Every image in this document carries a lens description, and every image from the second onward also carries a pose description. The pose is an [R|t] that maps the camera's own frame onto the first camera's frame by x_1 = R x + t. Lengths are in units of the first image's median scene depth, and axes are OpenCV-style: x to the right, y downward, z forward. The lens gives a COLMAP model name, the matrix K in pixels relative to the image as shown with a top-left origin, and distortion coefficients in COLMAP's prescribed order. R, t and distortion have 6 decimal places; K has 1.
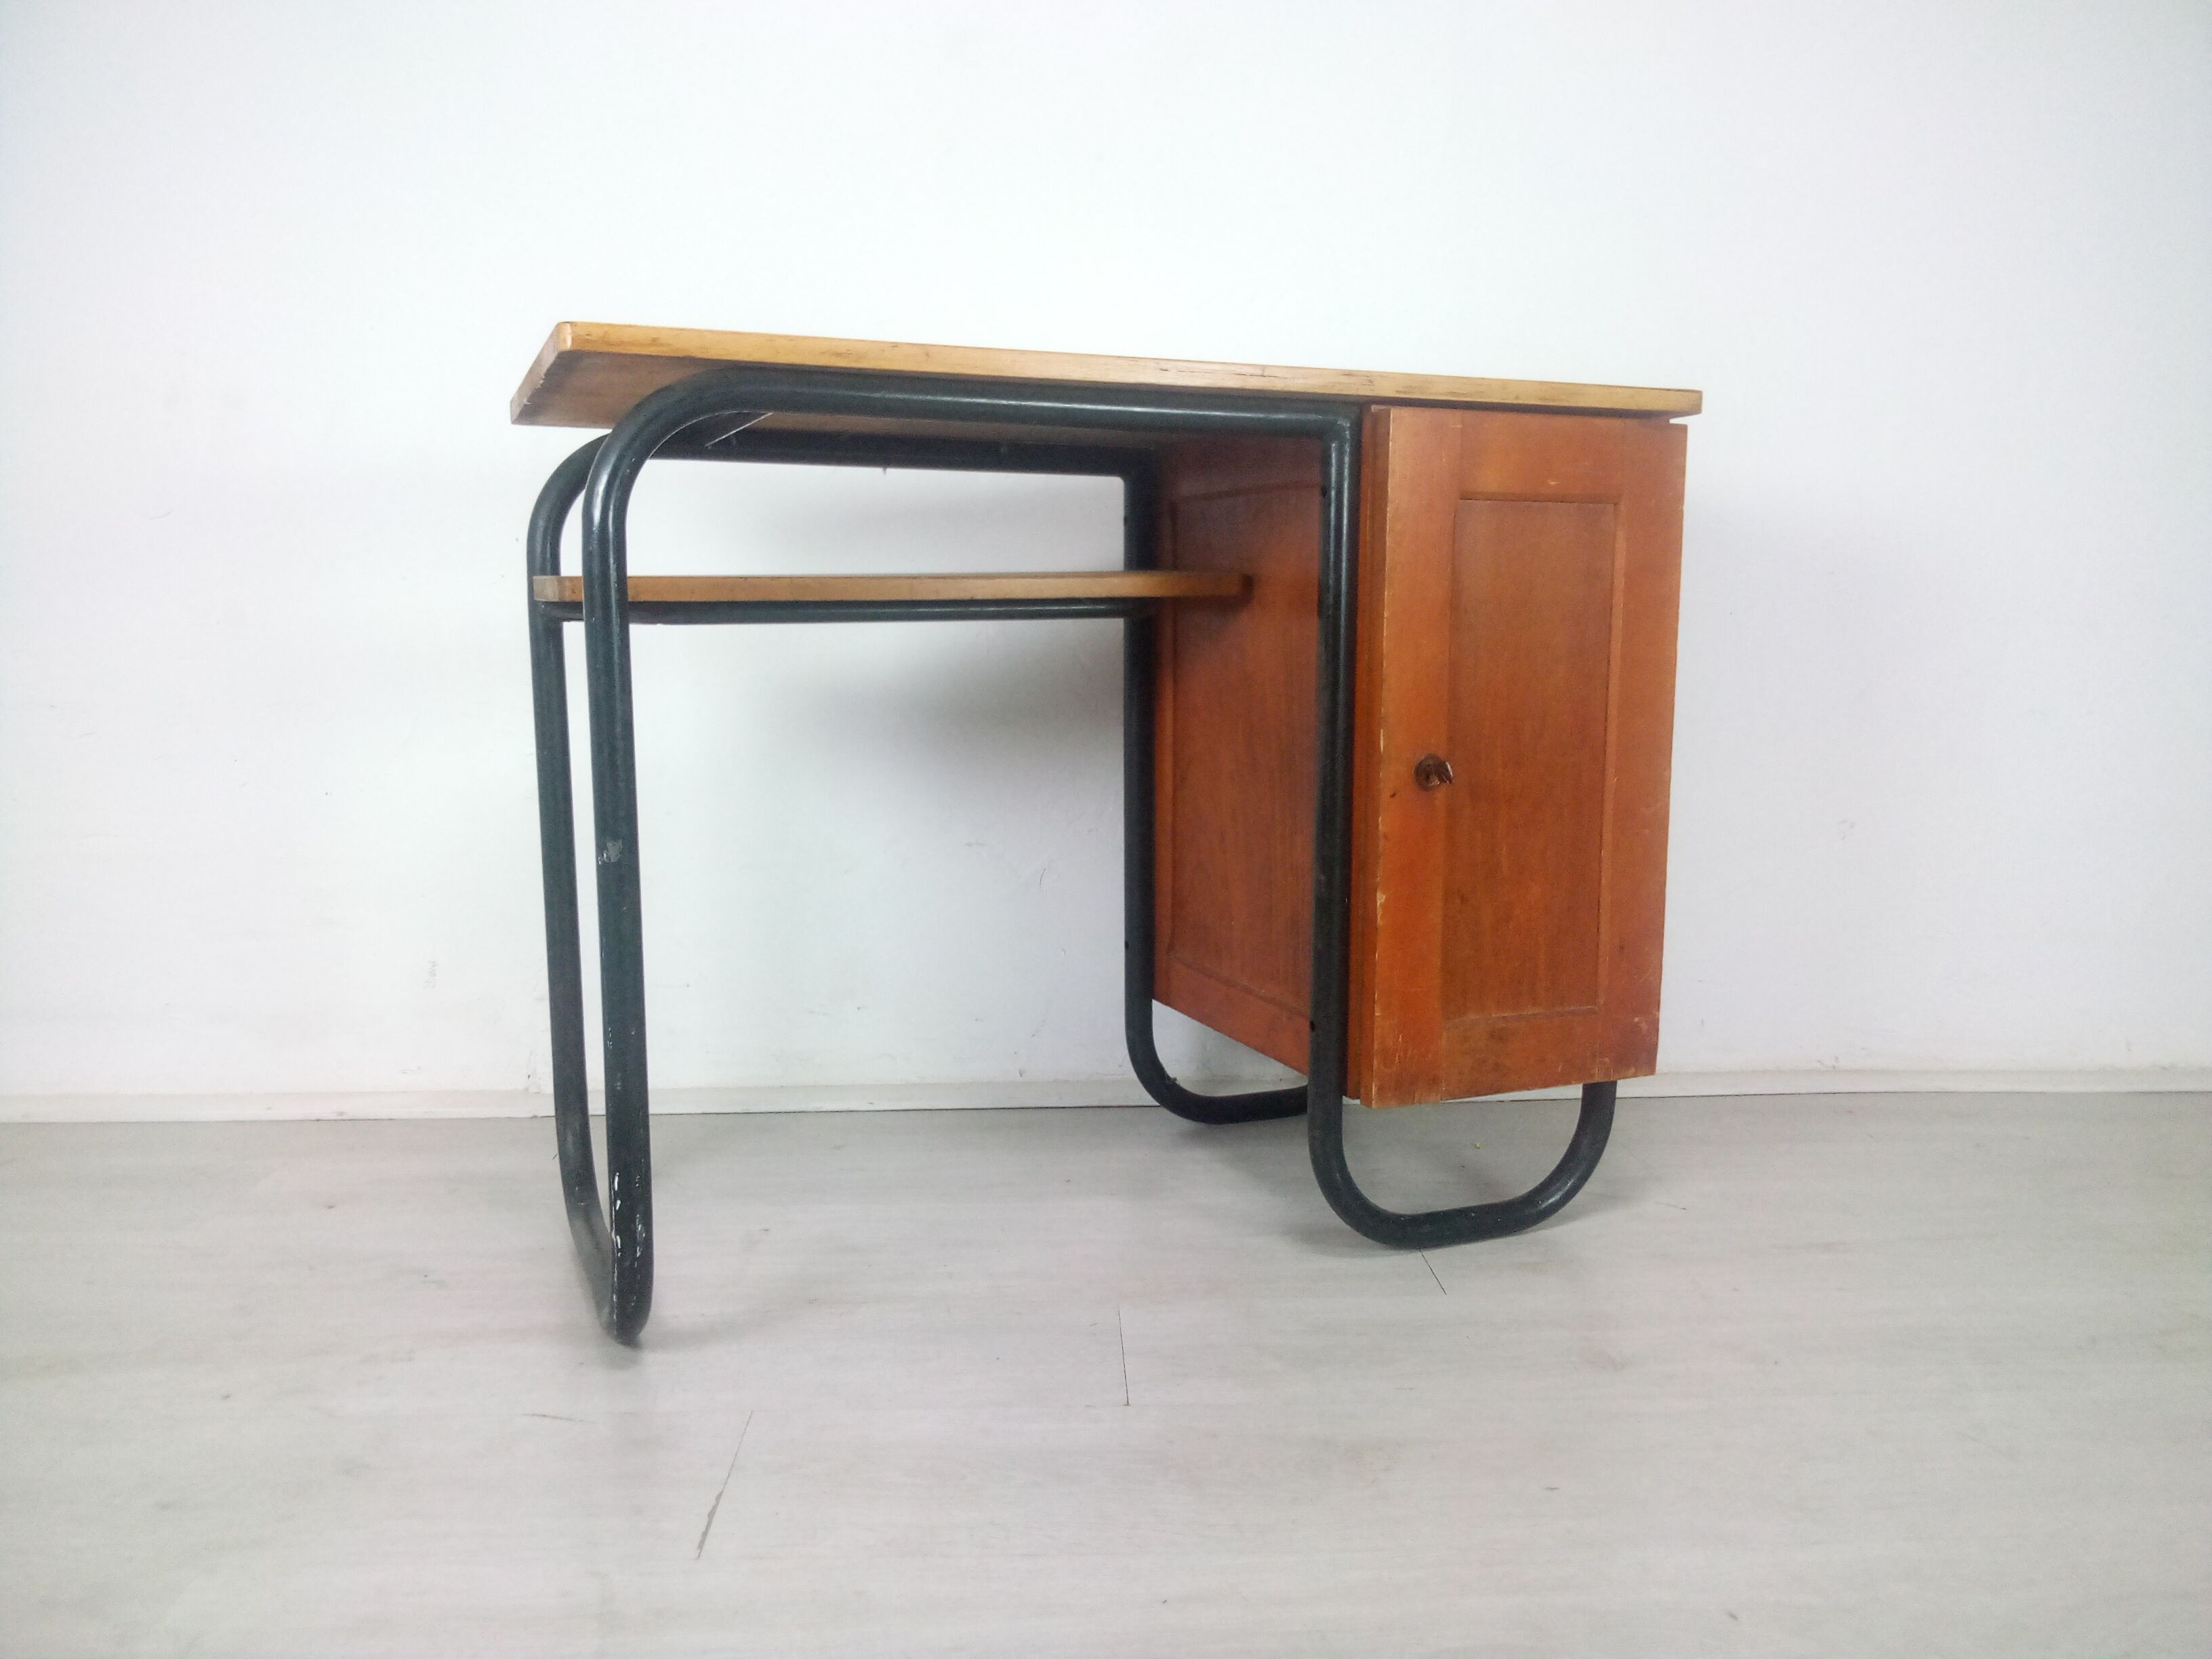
lens RADIAL K [[1729.4, 0, 1102.9], [0, 1729.4, 841.9], [0, 0, 1]] dist [0.053234, -0.106019]
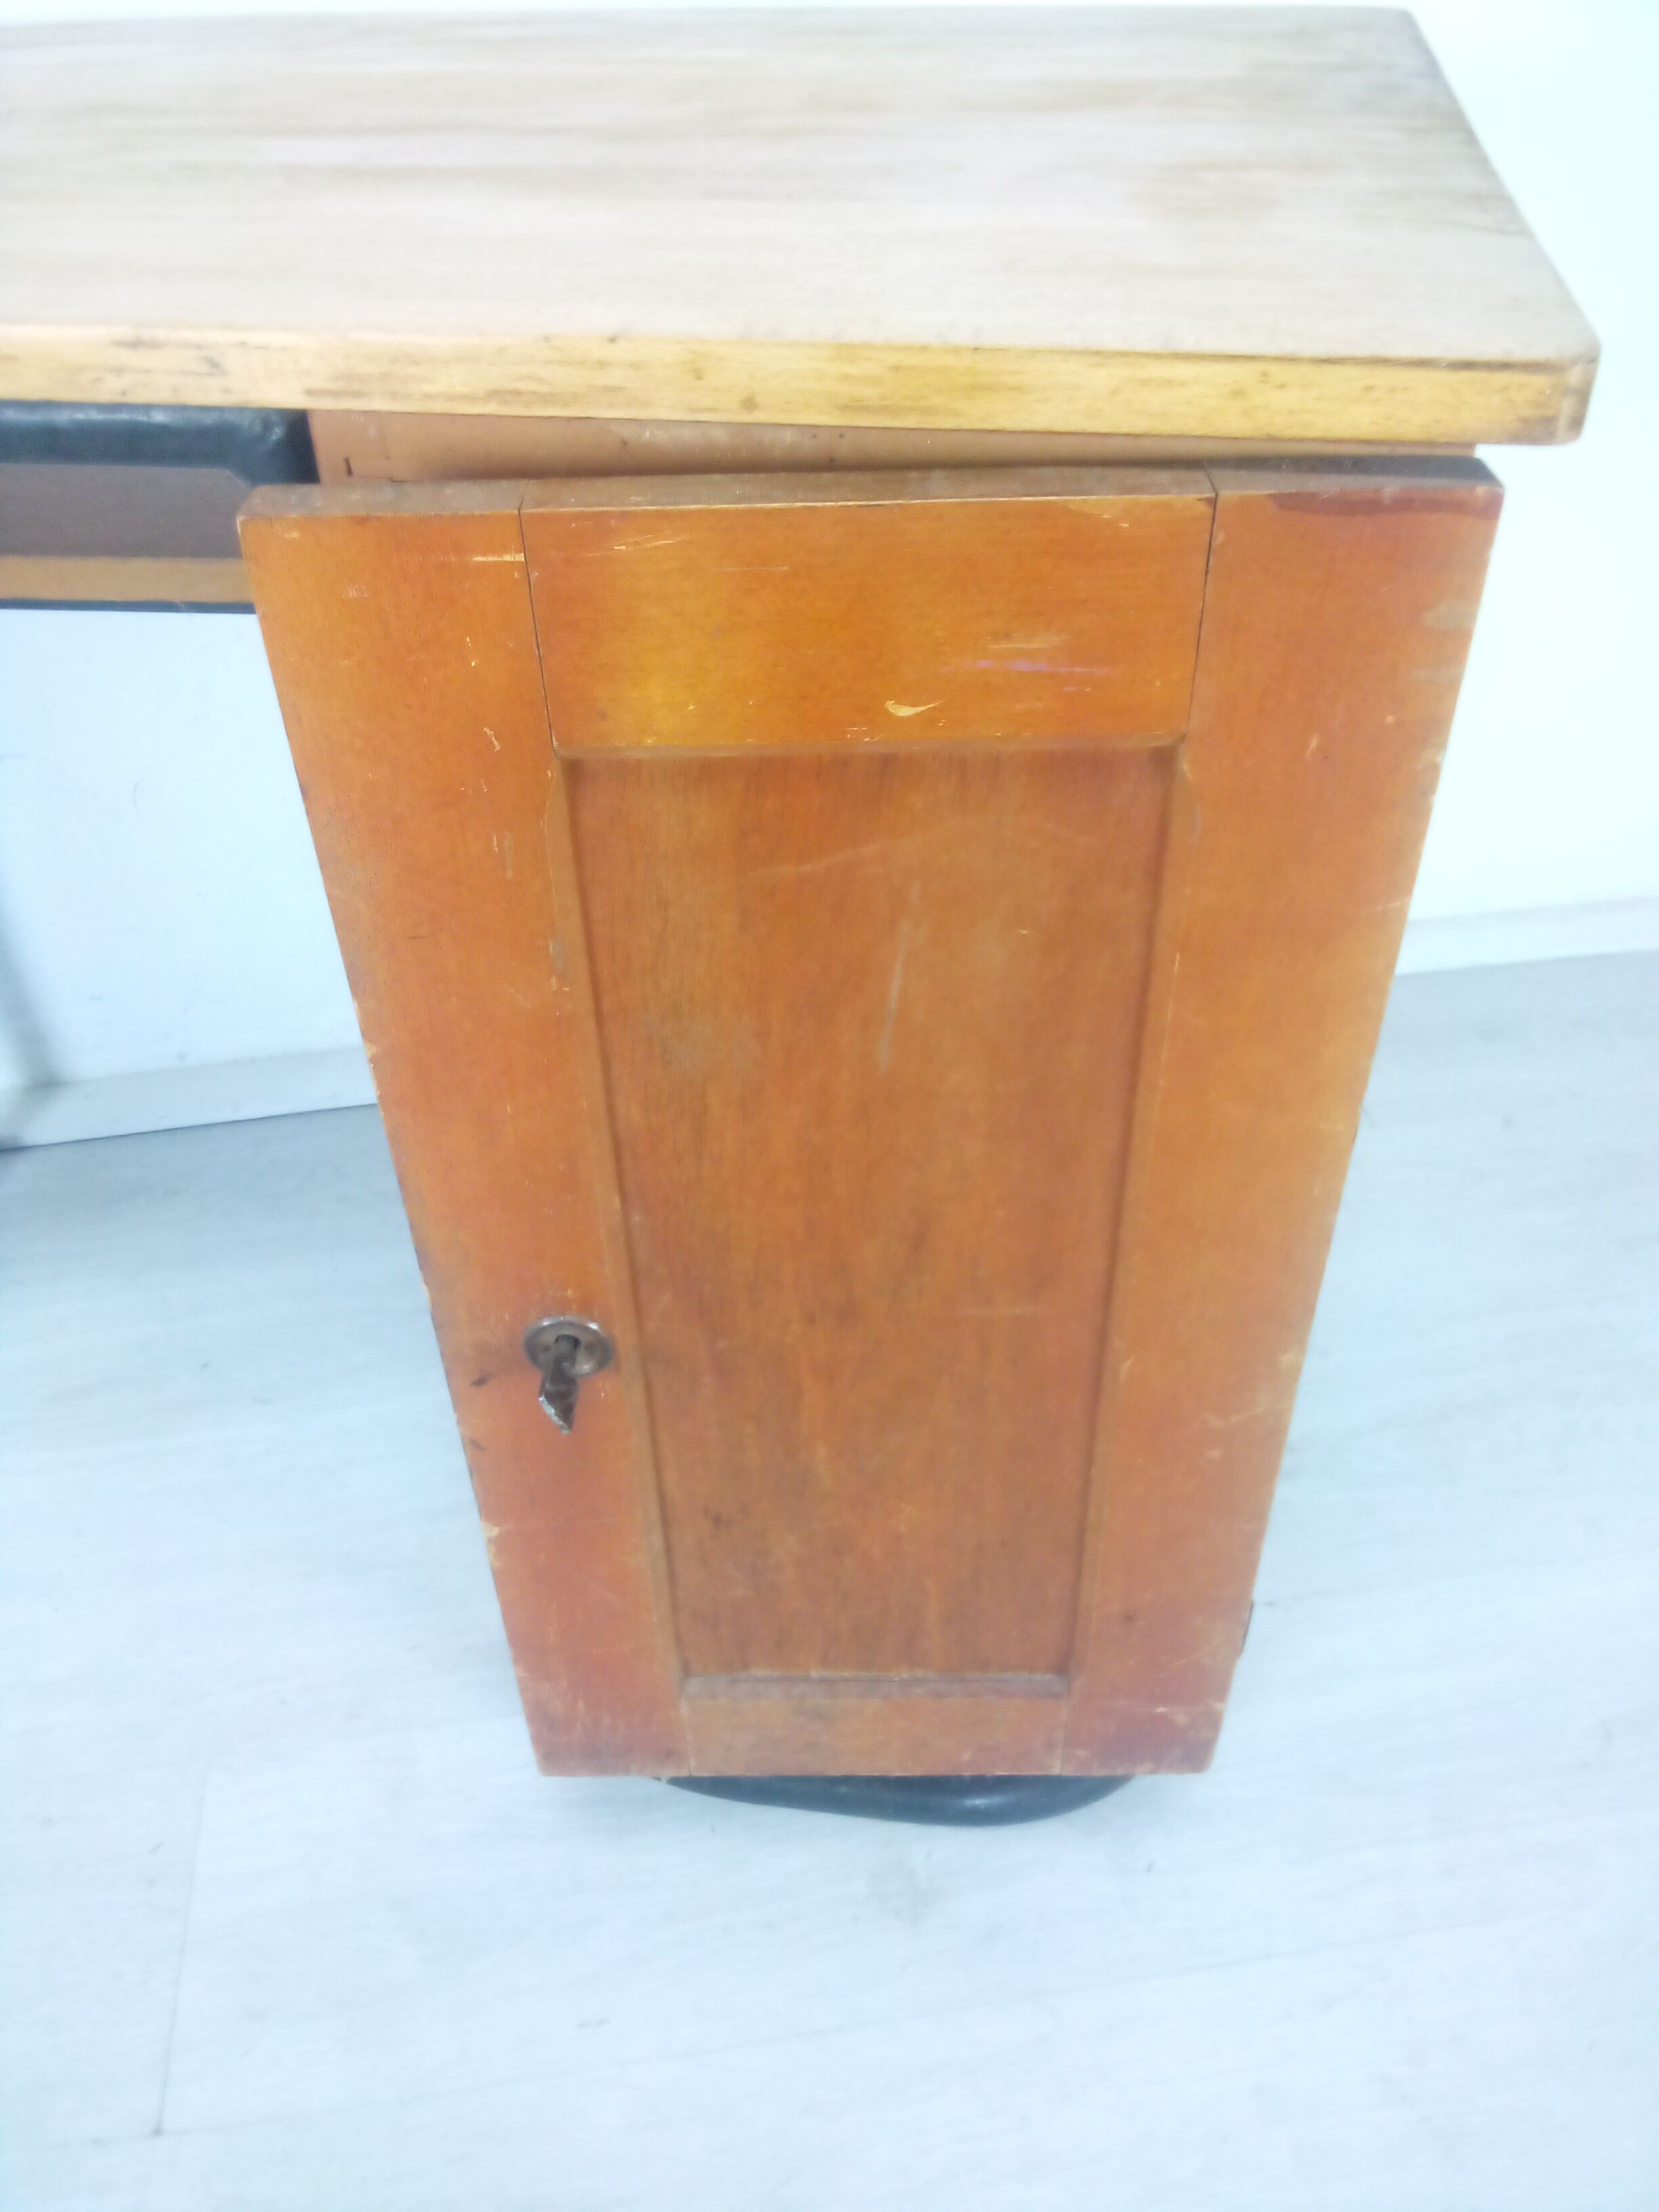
lens RADIAL K [[1729.4, 0, 831.4], [0, 1729.4, 1098.2], [0, 0, 1]] dist [0.053234, -0.106019]
pose [[0.918551, 0.235618, -0.317409, 0.355387], [-0.030972, 0.843379, 0.536425, -0.308626], [0.394087, -0.482903, 0.781985, 0.710864]]
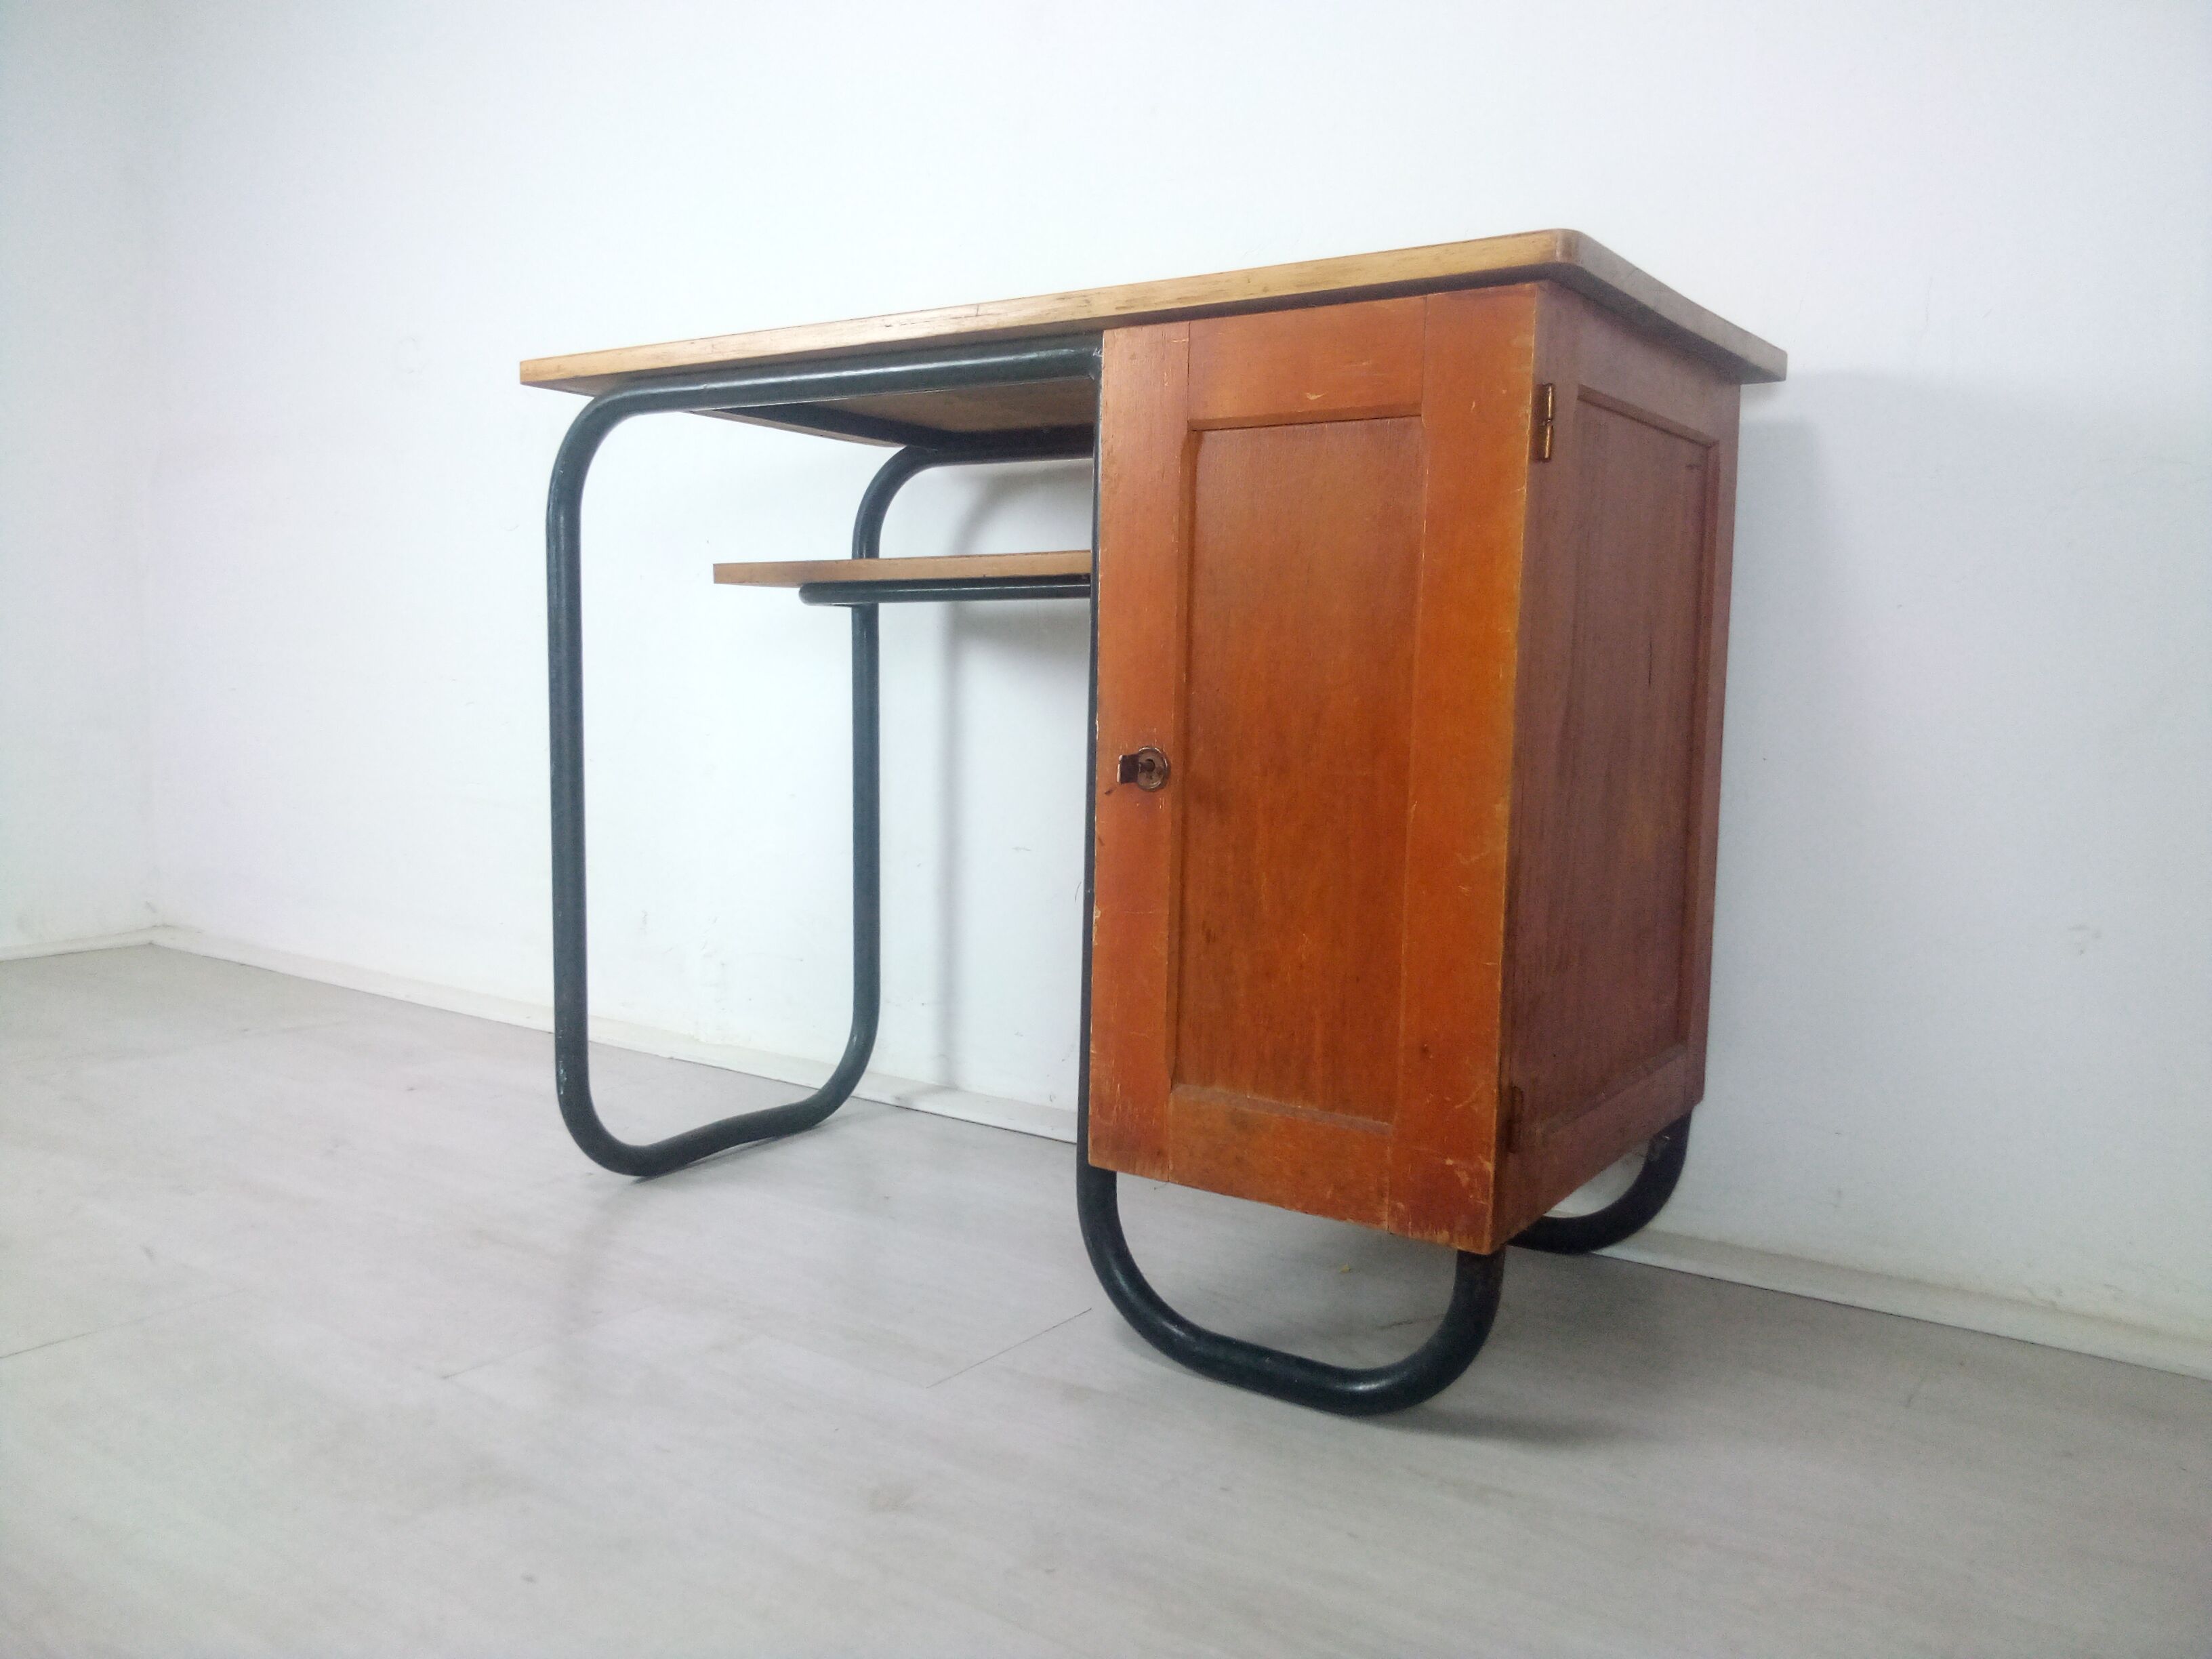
lens RADIAL K [[1729.4, 0, 1102.9], [0, 1729.4, 841.9], [0, 0, 1]] dist [0.053234, -0.106019]
pose [[0.533518, 0.102272, -0.839583, 0.843455], [-0.130530, 0.990726, 0.037737, -0.033165], [0.835656, 0.089458, 0.541920, 0.530133]]
